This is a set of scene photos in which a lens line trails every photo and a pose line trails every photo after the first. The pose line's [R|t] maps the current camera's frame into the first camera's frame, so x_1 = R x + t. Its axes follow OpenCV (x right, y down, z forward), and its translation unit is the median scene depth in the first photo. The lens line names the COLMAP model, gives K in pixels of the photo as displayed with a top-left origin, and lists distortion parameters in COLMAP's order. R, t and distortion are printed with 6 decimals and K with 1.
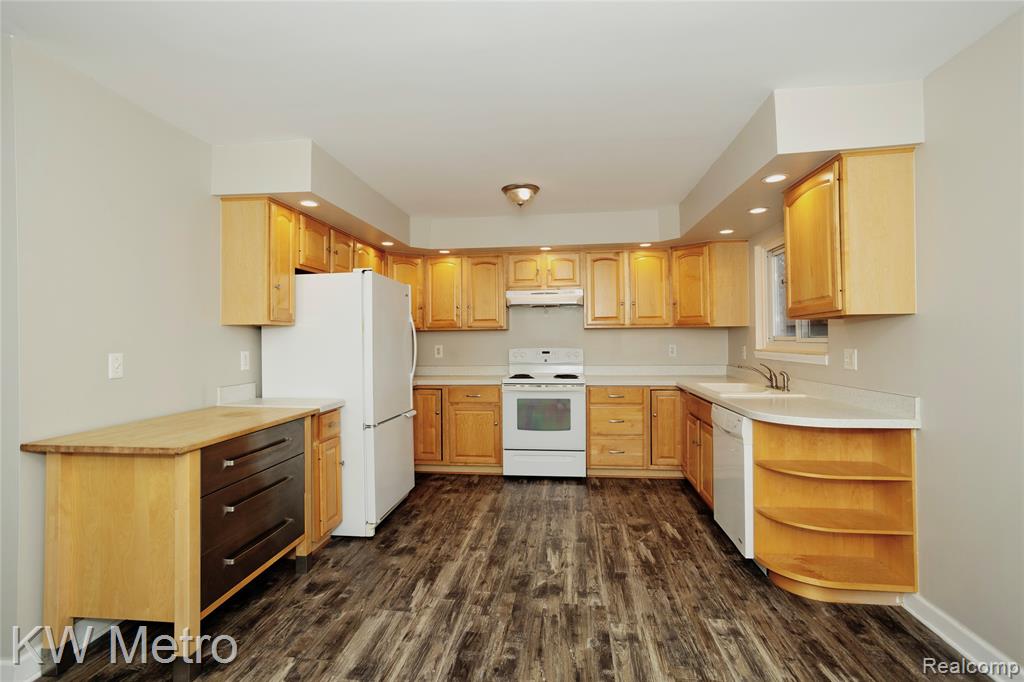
lens RADIAL K [[481.0, 0, 507.8], [0, 481.0, 339.7], [0, 0, 1]] dist [-0.029074, 0.011437]
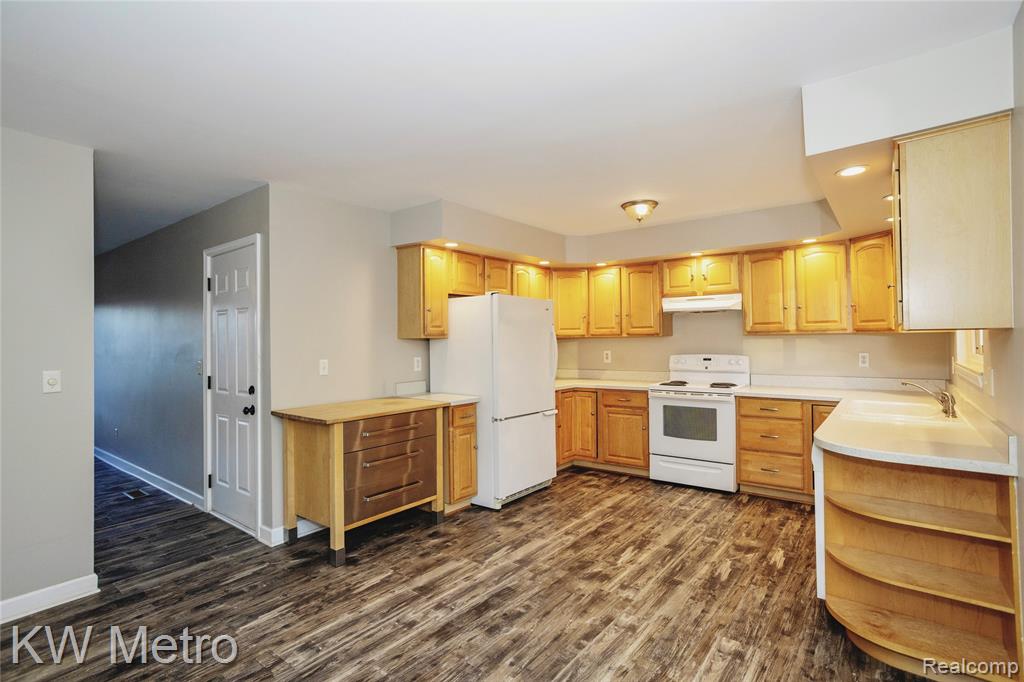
lens RADIAL K [[489.2, 0, 512.6], [0, 489.2, 340.5], [0, 0, 1]] dist [-0.044139, 0.026123]
pose [[0.864462, -0.000503, -0.502699, 0.346548], [0.003362, 0.999983, 0.004781, -0.026080], [0.502688, -0.005824, 0.864448, -0.058409]]
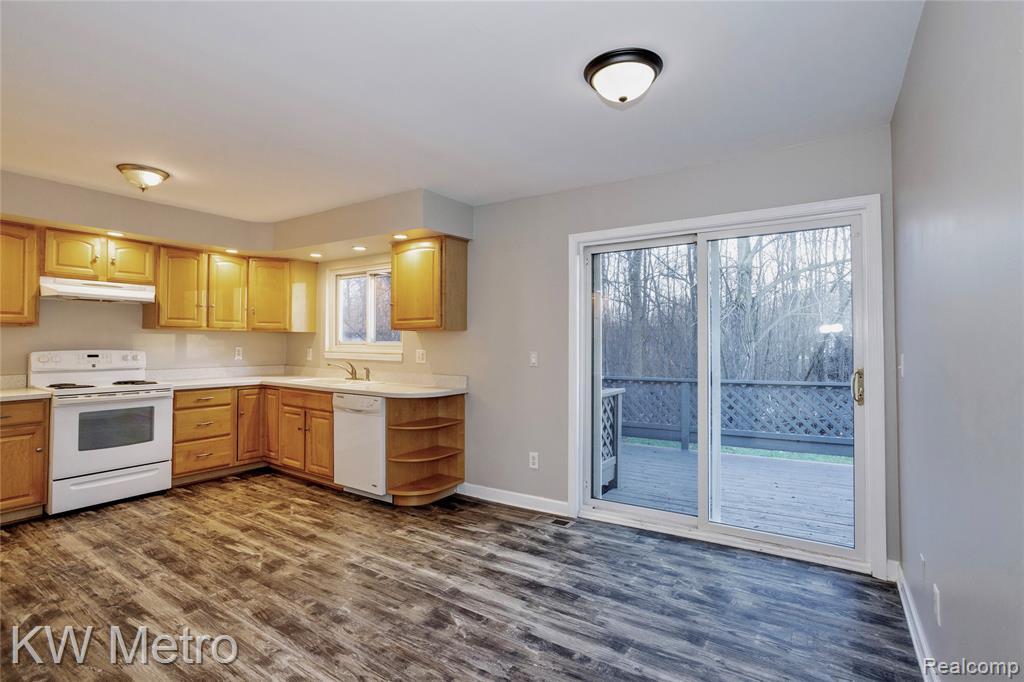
lens RADIAL K [[481.0, 0, 497.6], [0, 481.0, 344.6], [0, 0, 1]] dist [-0.029074, 0.011437]
pose [[0.463254, 0.007158, 0.886196, -0.476148], [-0.011945, 0.999927, -0.001832, 0.000326], [-0.886145, -0.009737, 0.463306, 0.013083]]
